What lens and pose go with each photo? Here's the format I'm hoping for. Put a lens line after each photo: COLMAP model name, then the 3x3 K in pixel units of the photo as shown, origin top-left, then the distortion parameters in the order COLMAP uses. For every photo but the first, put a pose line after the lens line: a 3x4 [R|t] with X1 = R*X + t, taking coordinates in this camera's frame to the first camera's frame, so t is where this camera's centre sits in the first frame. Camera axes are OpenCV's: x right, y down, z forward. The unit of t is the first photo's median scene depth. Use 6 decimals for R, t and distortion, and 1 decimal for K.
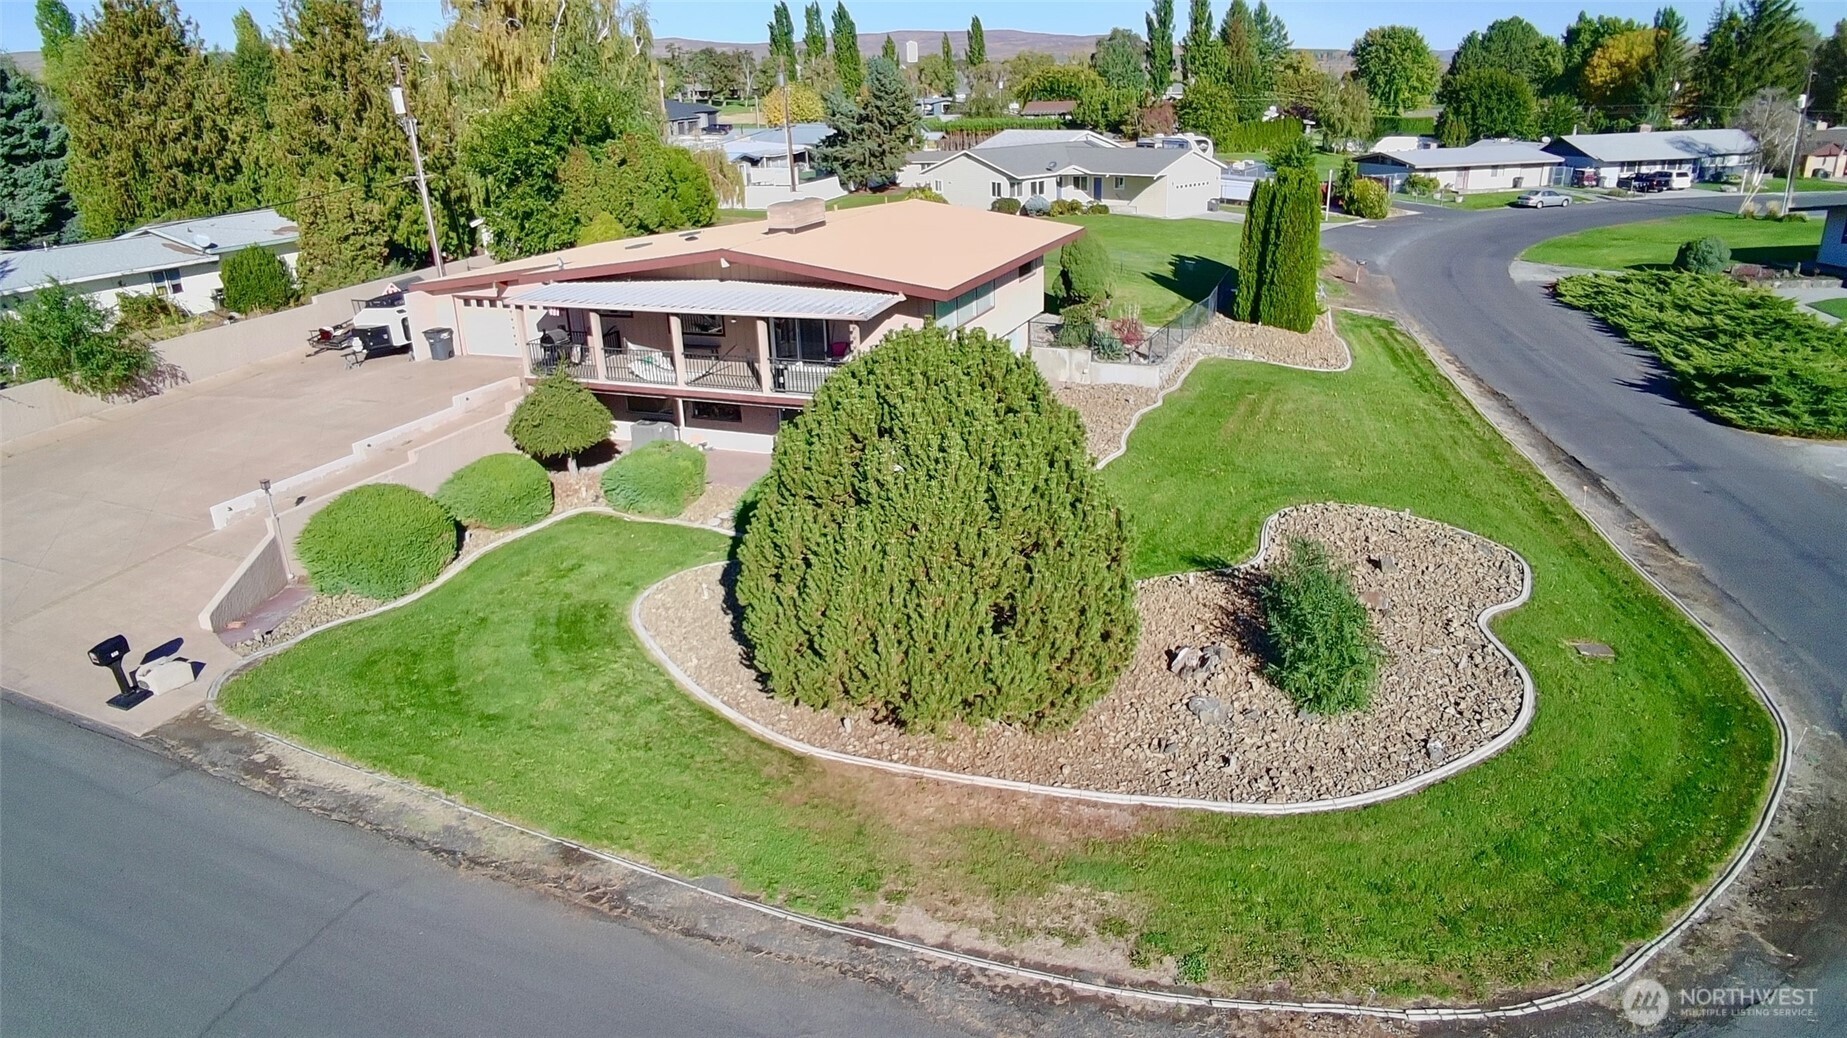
lens RADIAL K [[1137.7, 0, 922.5], [0, 1137.7, 515.2], [0, 0, 1]] dist [-0.054526, 0.032601]
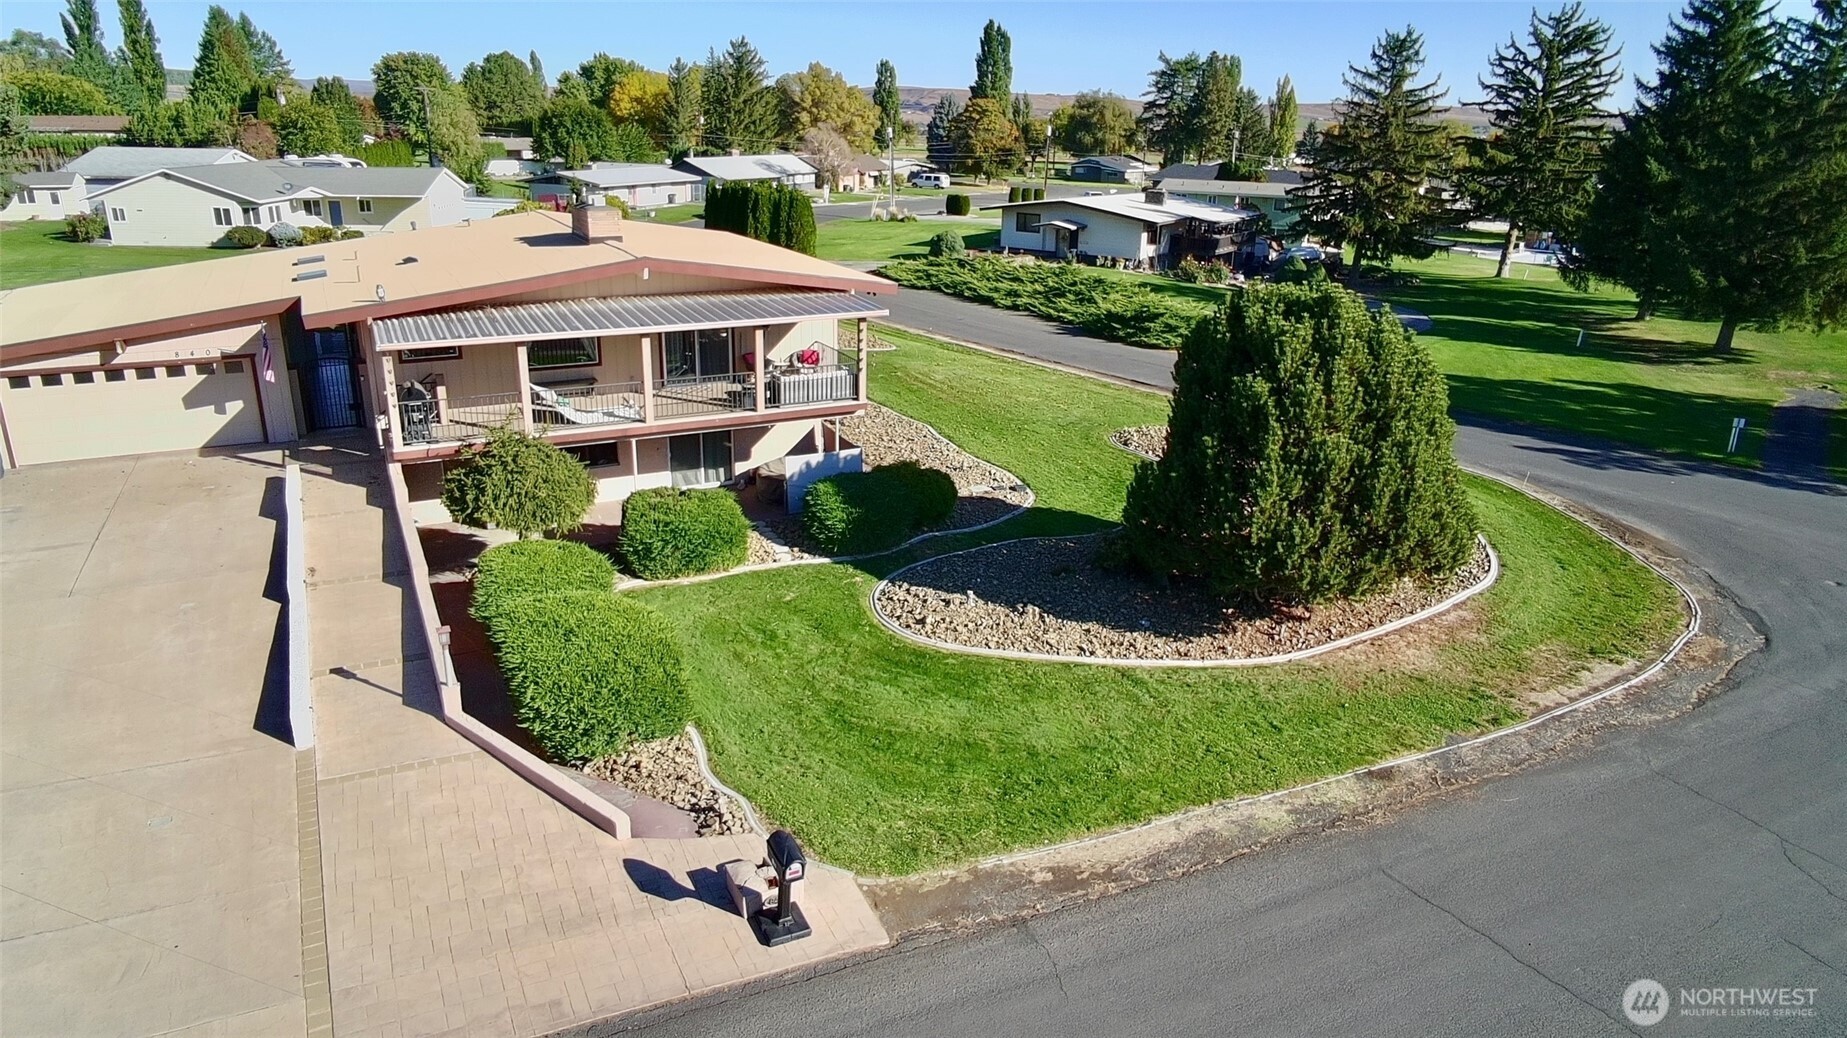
lens RADIAL K [[1137.7, 0, 918.9], [0, 1137.7, 517.5], [0, 0, 1]] dist [-0.054526, 0.032601]
pose [[0.642703, -0.213657, 0.735719, -0.398300], [0.230574, 0.969744, 0.080197, -0.037209], [-0.730595, 0.118094, 0.672522, 0.169894]]
